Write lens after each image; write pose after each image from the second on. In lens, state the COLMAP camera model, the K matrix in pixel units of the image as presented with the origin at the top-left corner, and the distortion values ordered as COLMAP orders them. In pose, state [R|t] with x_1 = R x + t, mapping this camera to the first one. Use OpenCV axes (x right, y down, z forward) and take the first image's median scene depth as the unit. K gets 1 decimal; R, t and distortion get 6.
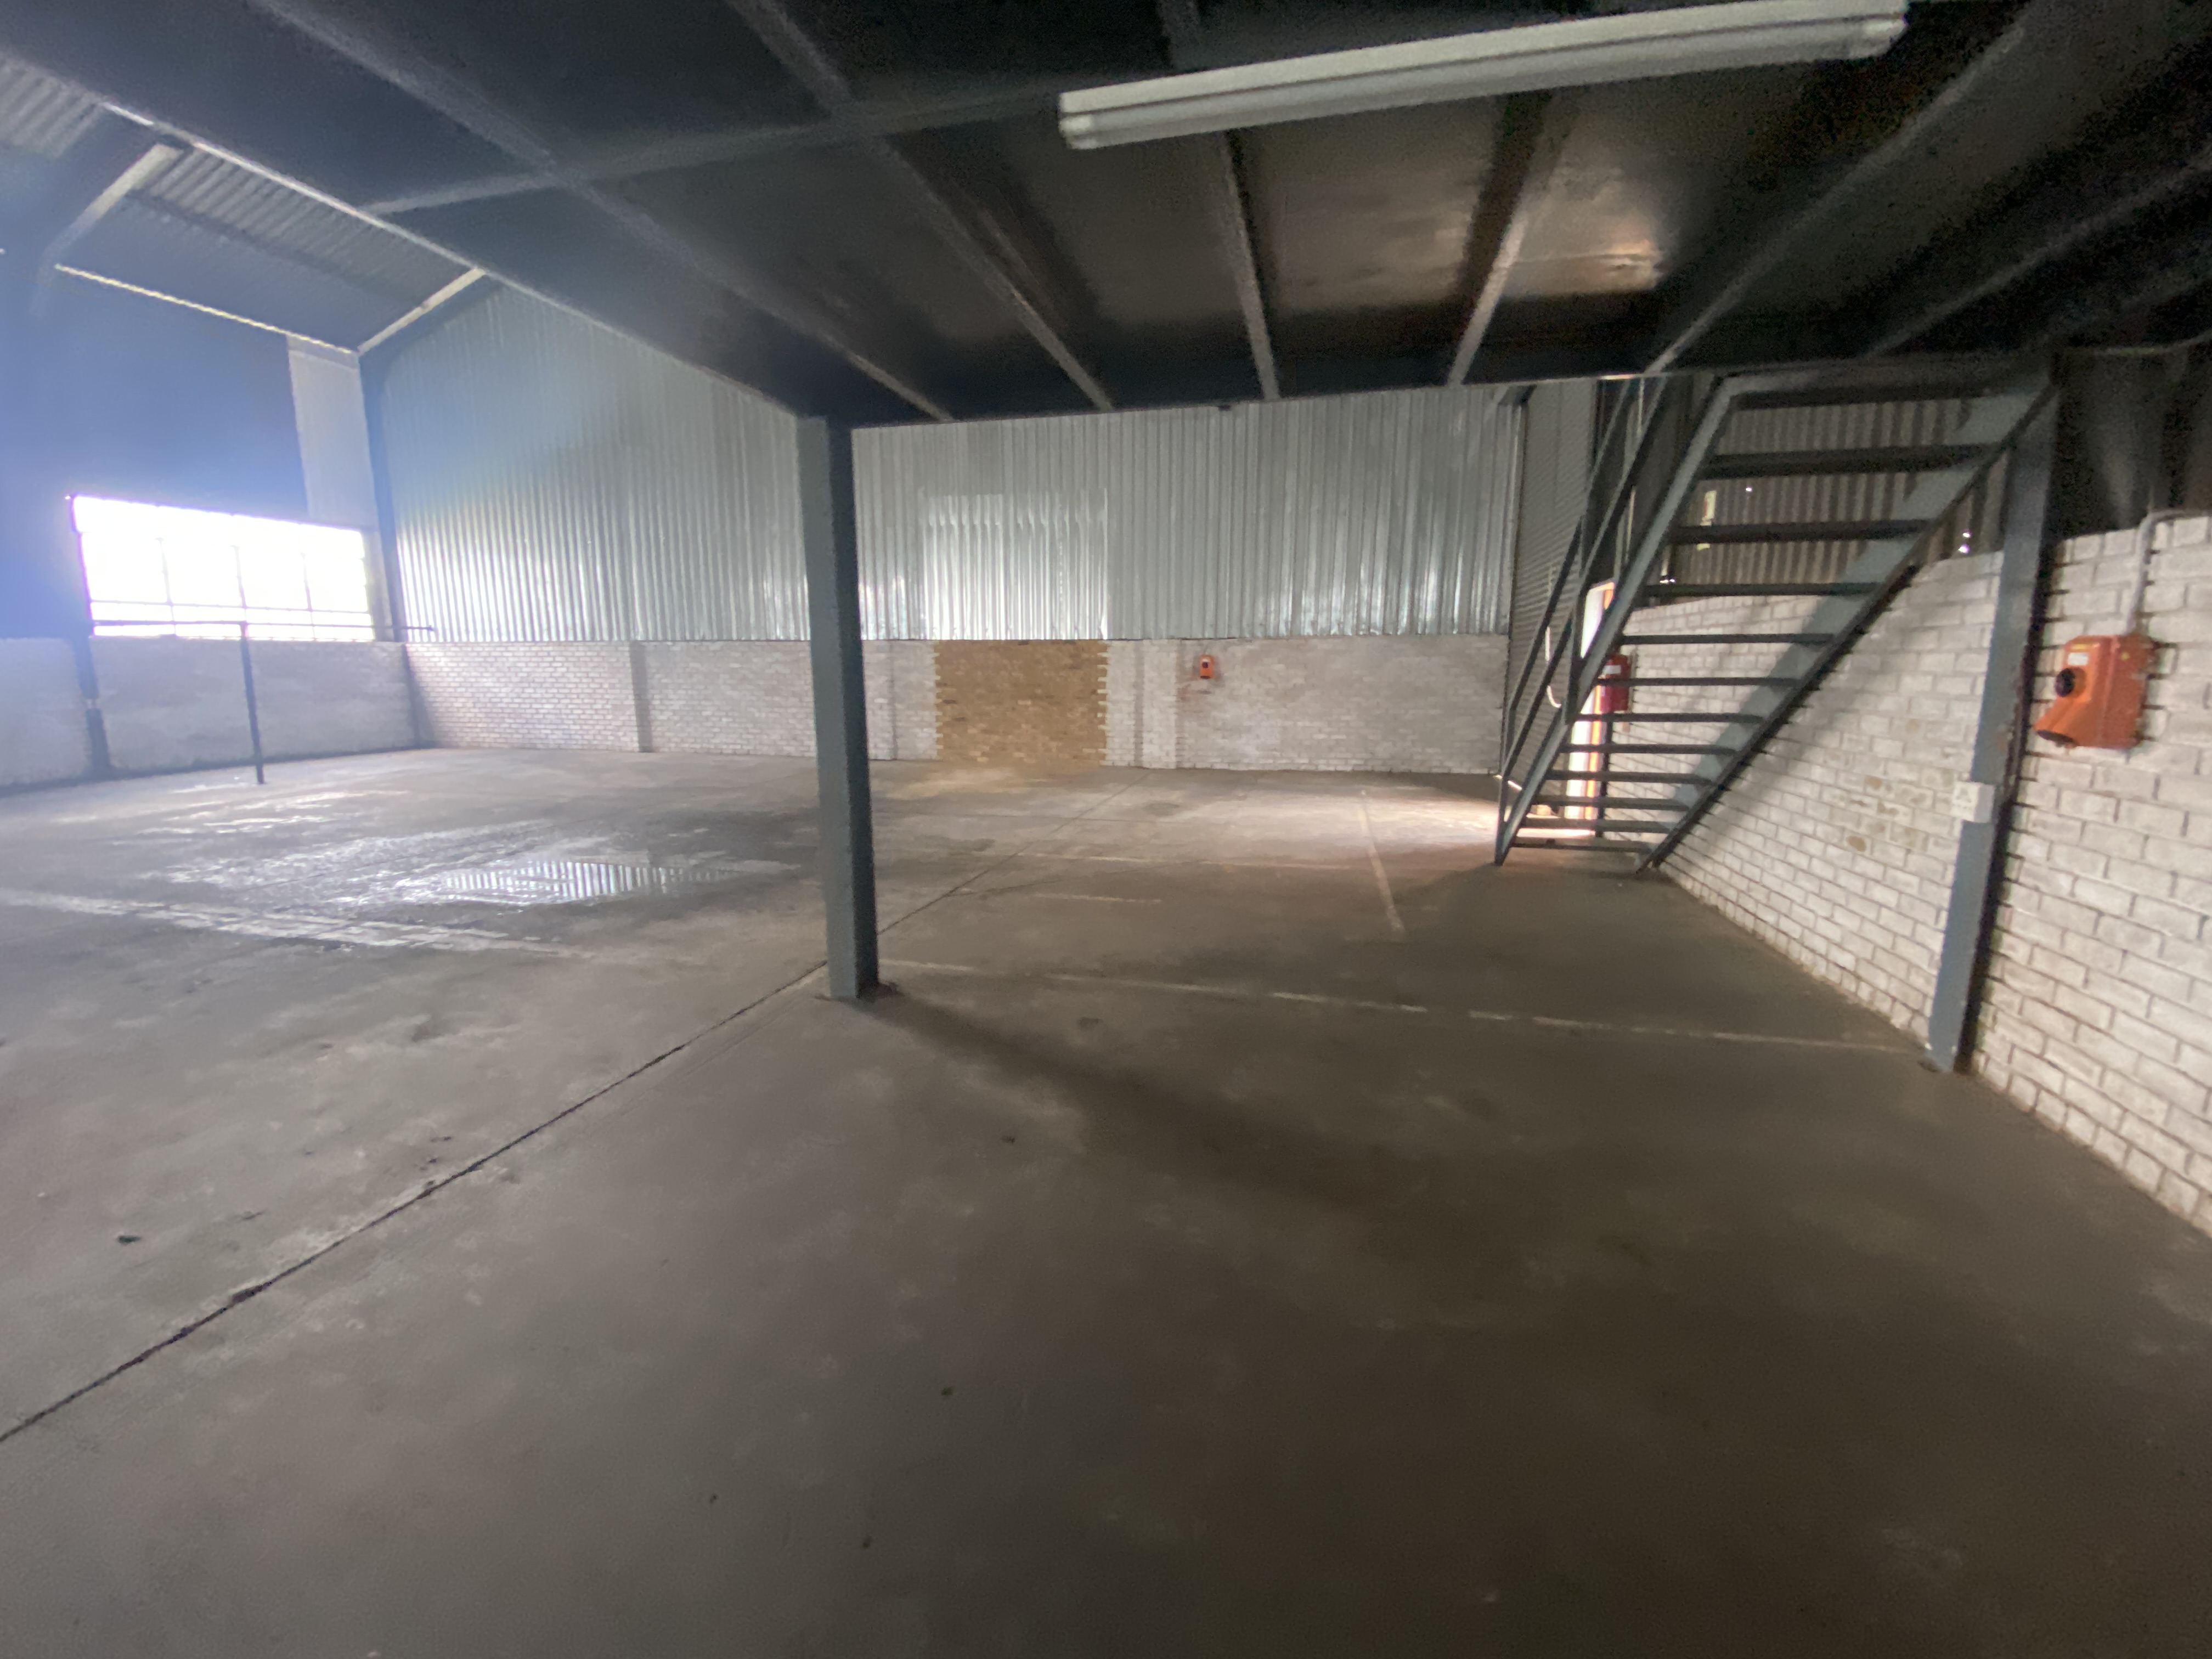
lens RADIAL K [[897.8, 0, 1105.7], [0, 897.8, 820.7], [0, 0, 1]] dist [0.013654, -0.017888]
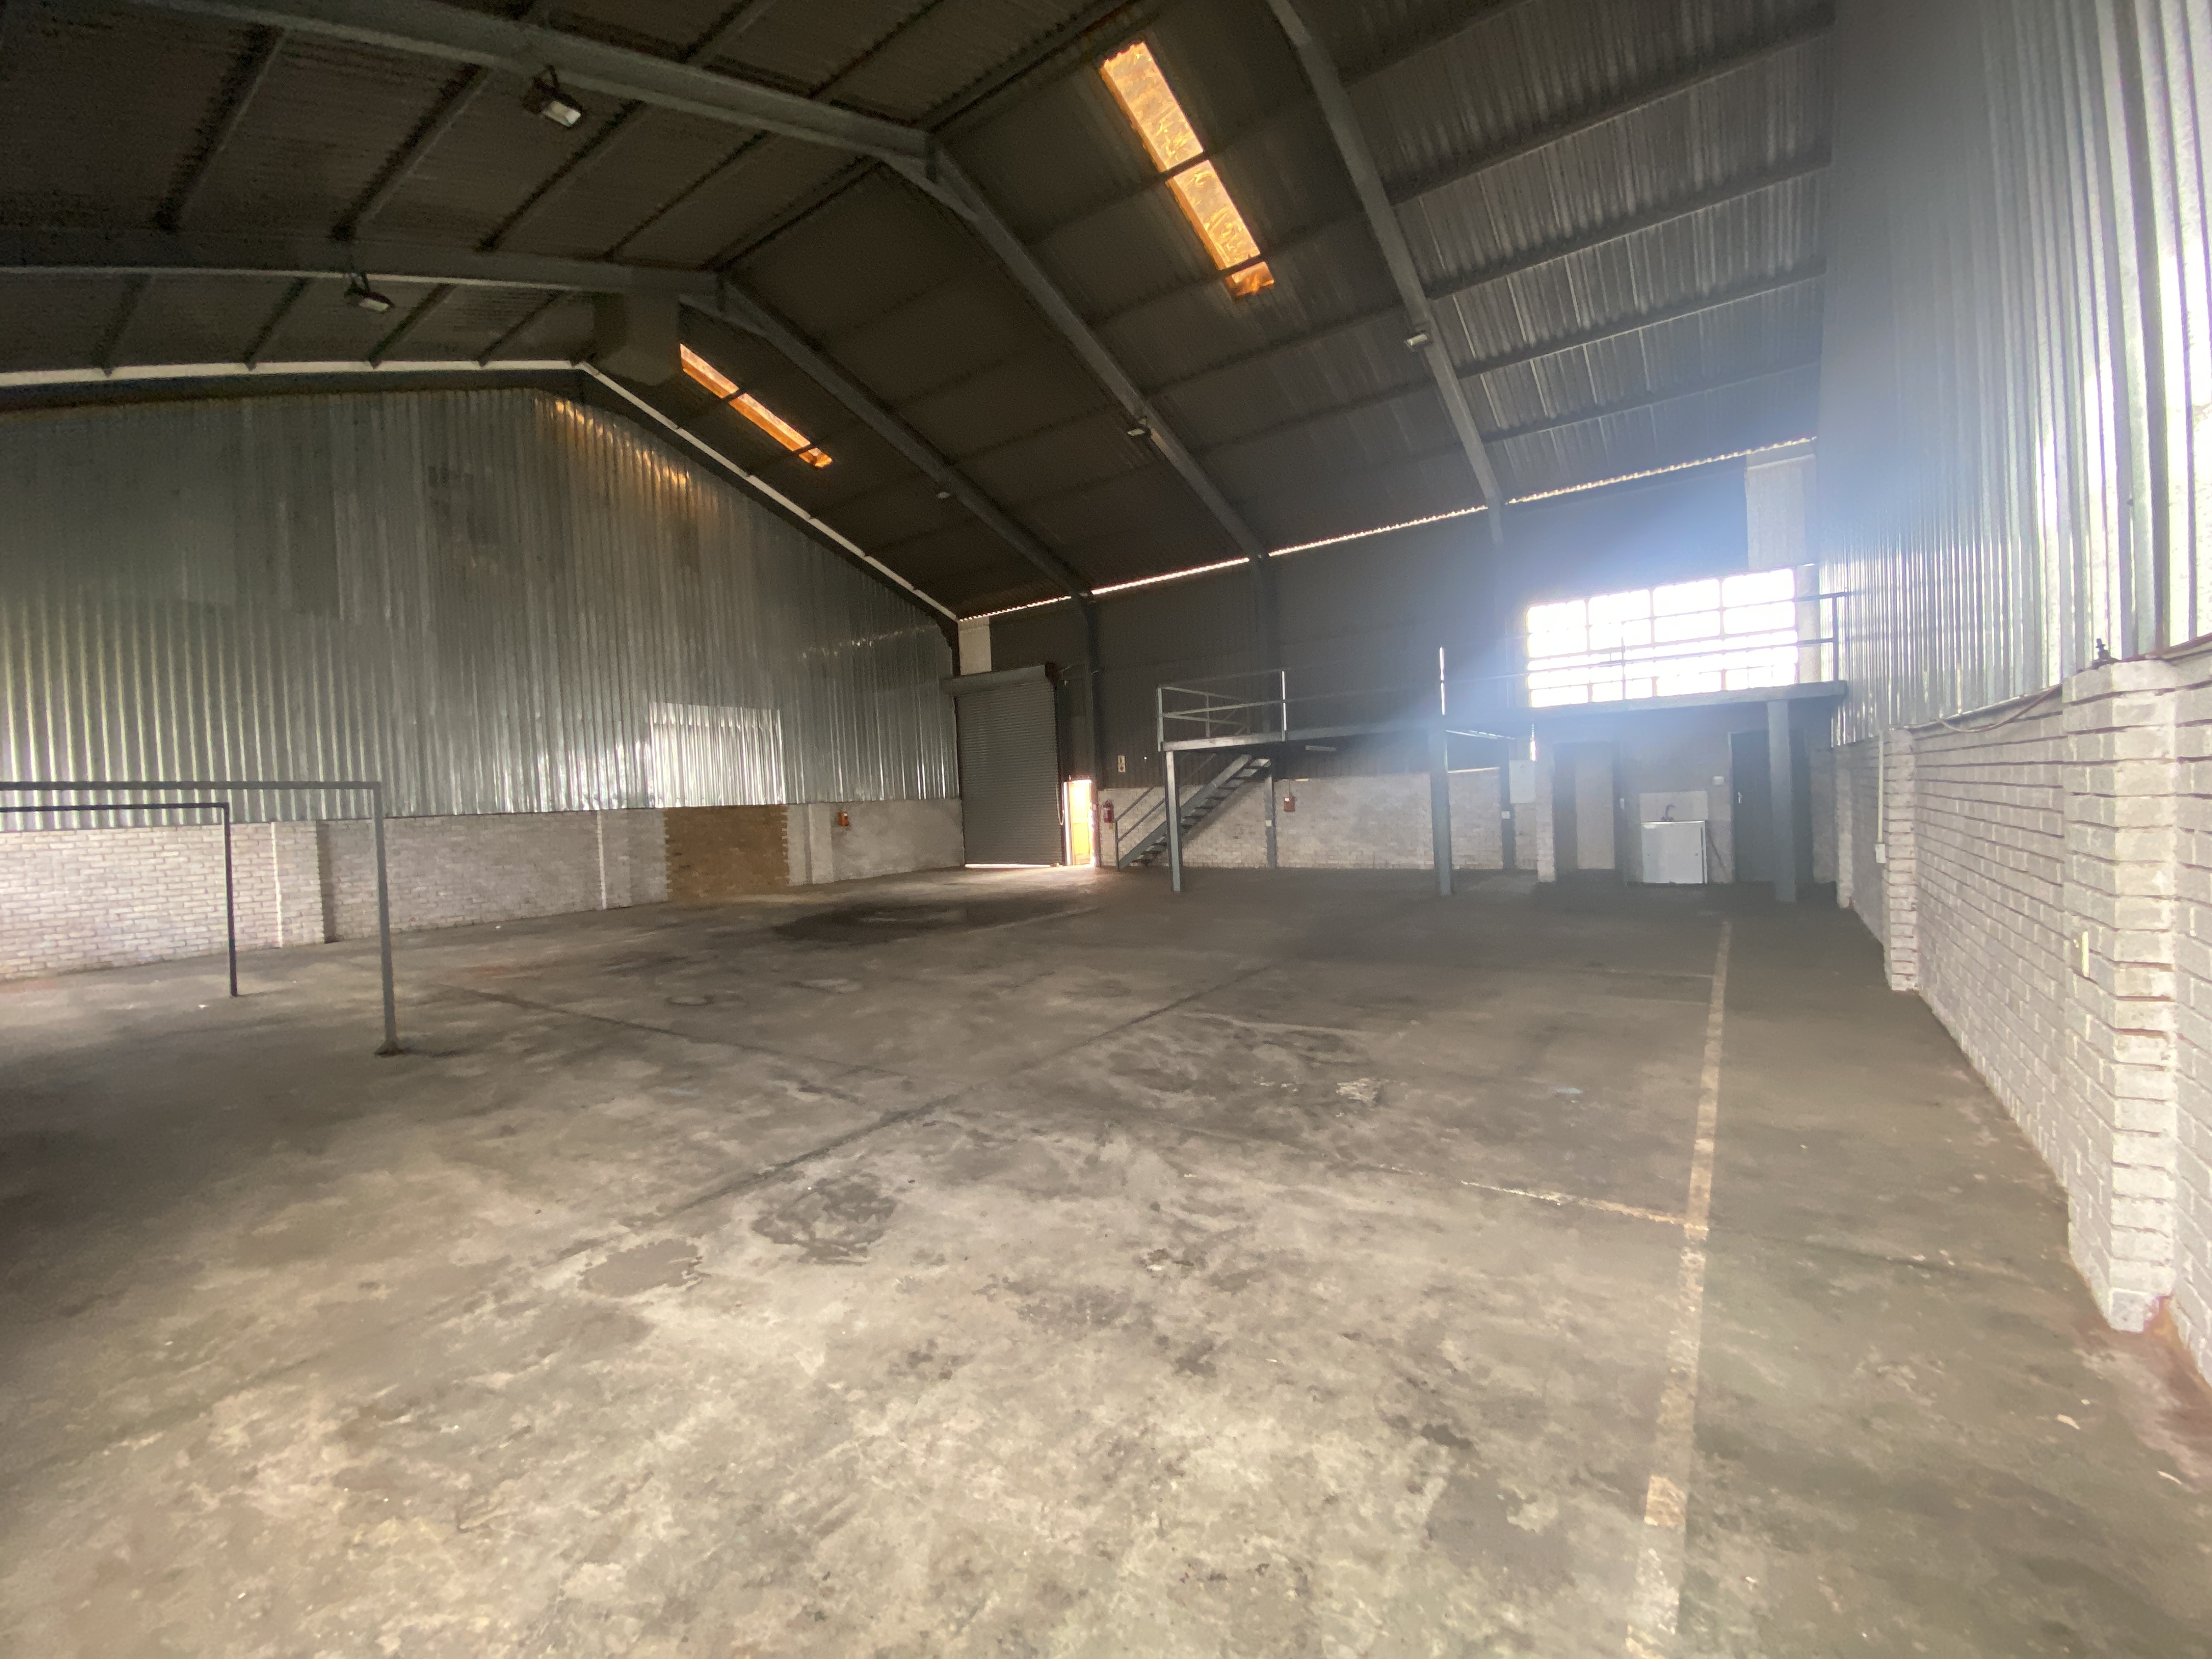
lens RADIAL K [[897.8, 0, 1090.5], [0, 897.8, 815.5], [0, 0, 1]] dist [0.013654, -0.017888]
pose [[0.380996, -0.040658, 0.923682, -1.274924], [0.186756, 0.981824, -0.033814, -0.036680], [-0.905519, 0.185386, 0.381664, -0.044418]]
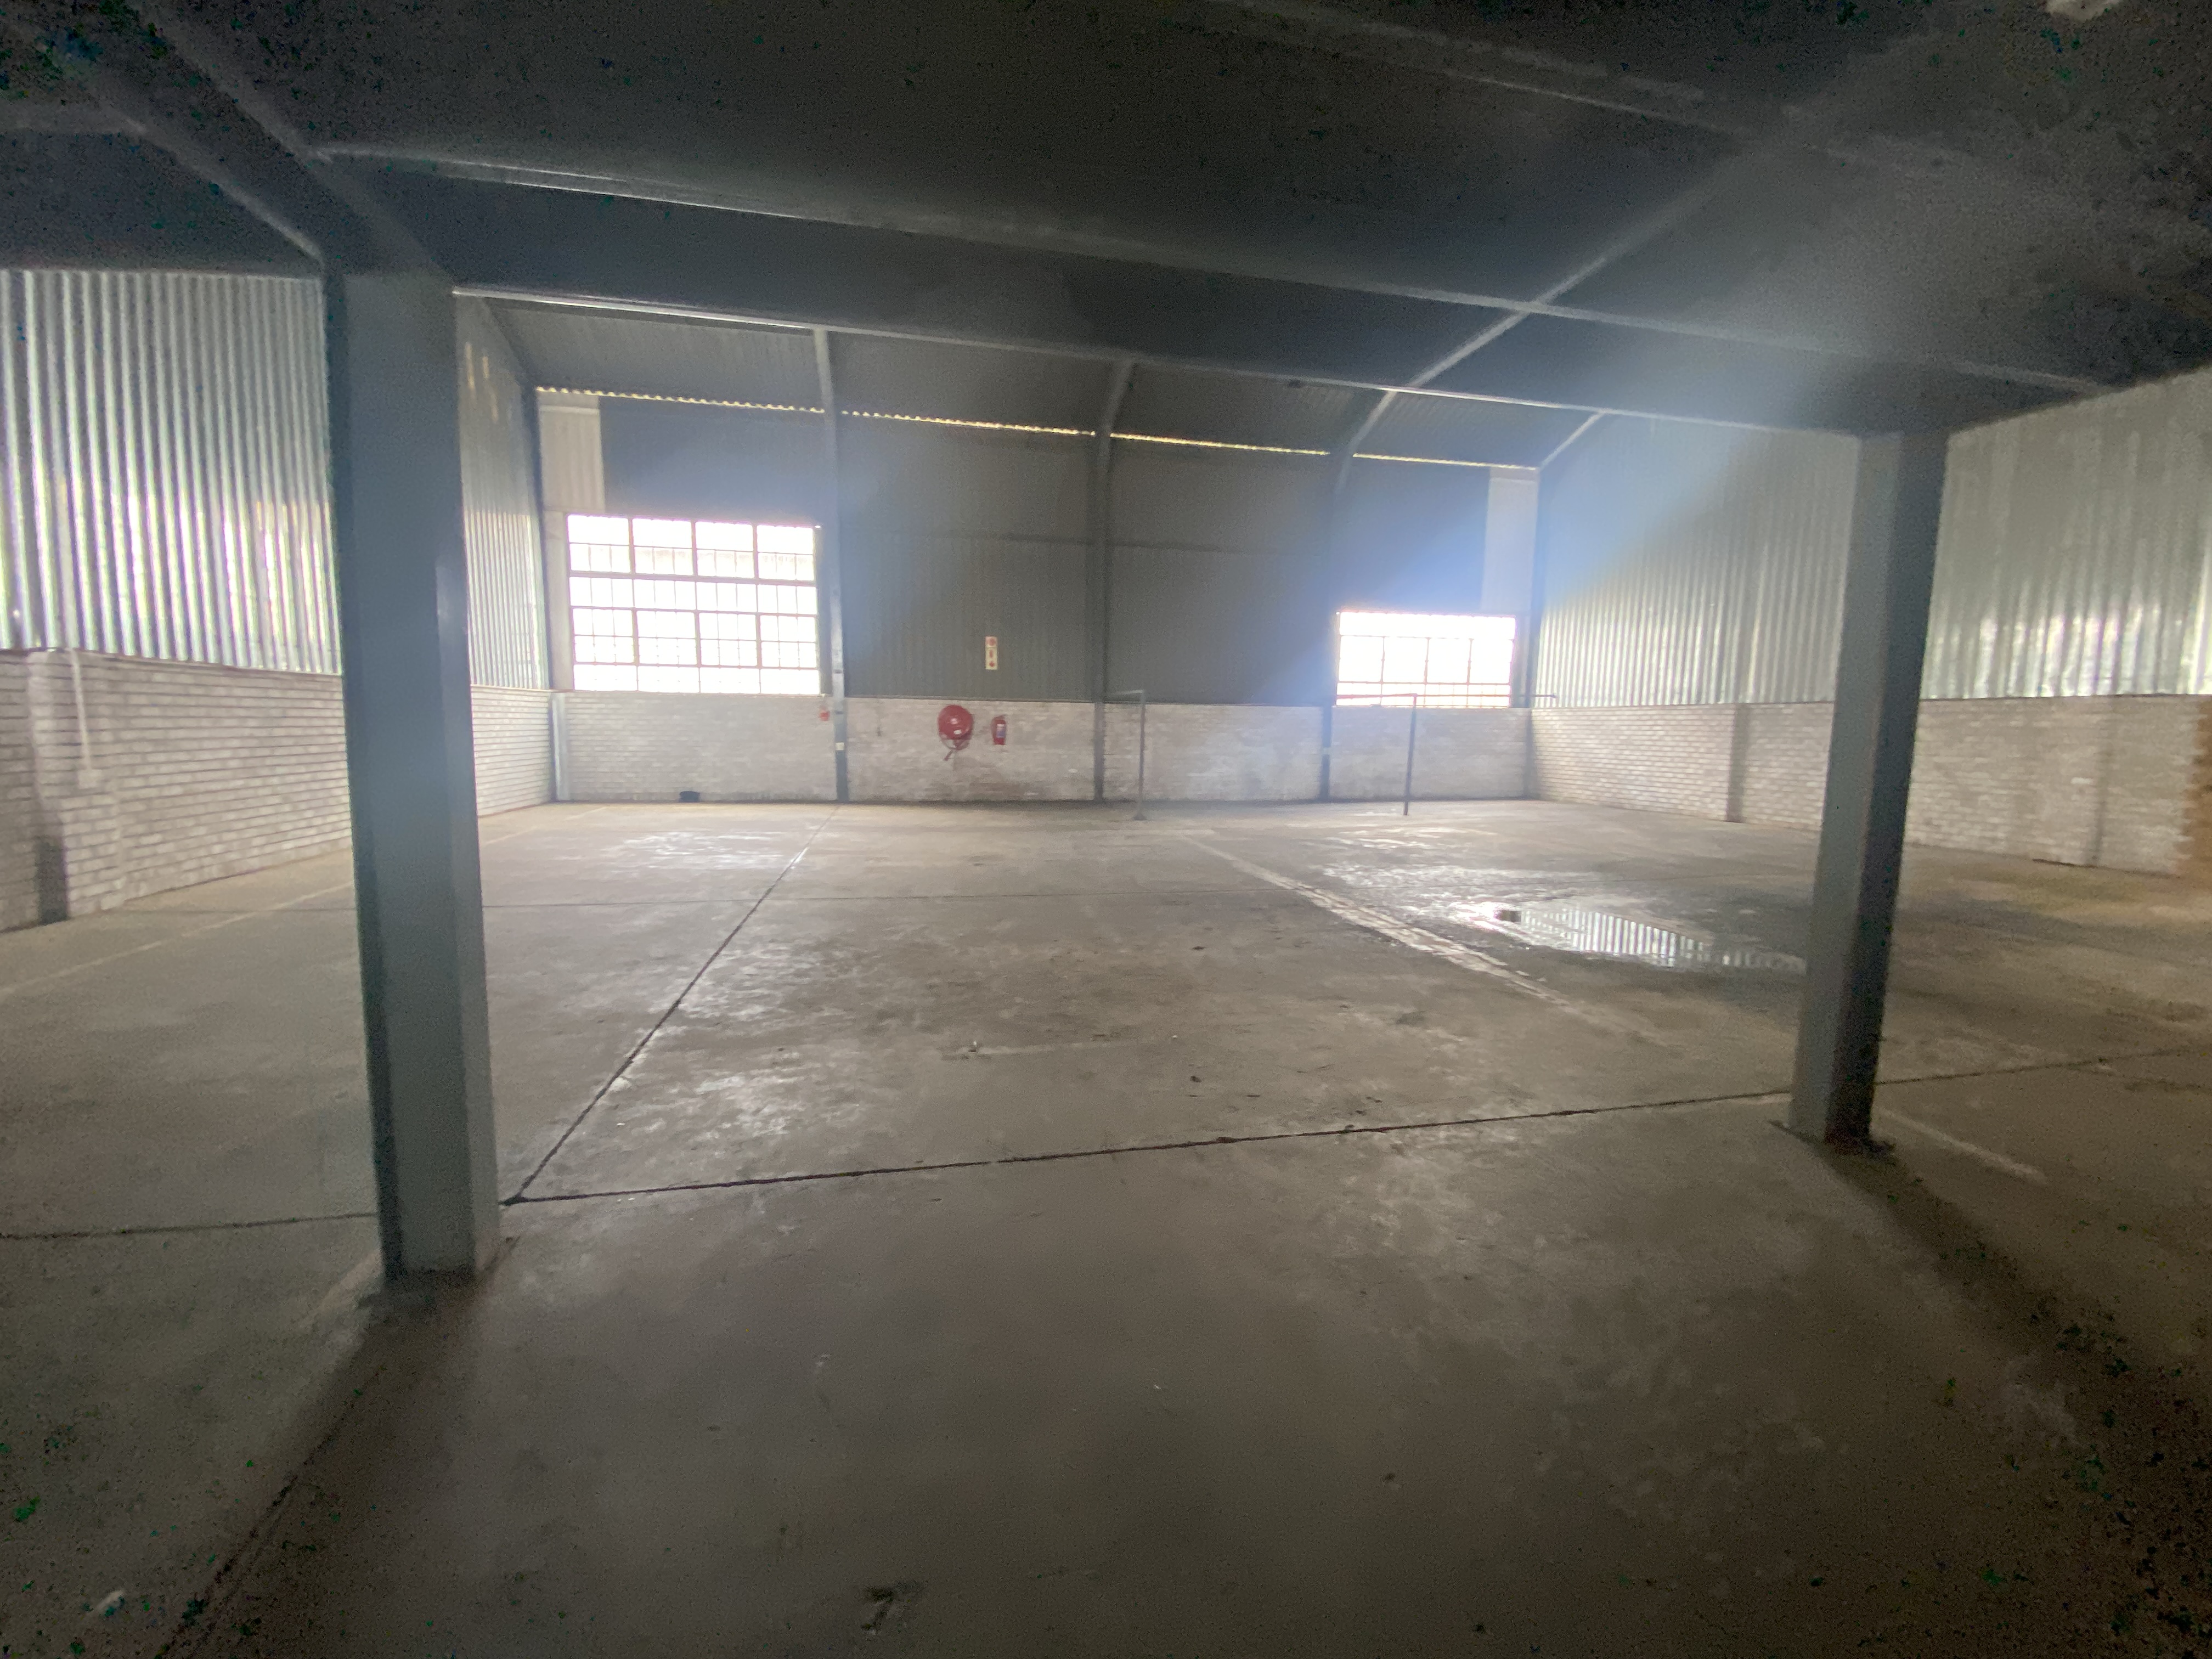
lens RADIAL K [[897.8, 0, 1101.7], [0, 897.8, 824.7], [0, 0, 1]] dist [0.013654, -0.017888]
pose [[0.426048, 0.101555, -0.898983, 0.058799], [-0.159322, 0.986572, 0.035943, -0.003114], [0.890561, 0.127914, 0.436507, 0.019345]]
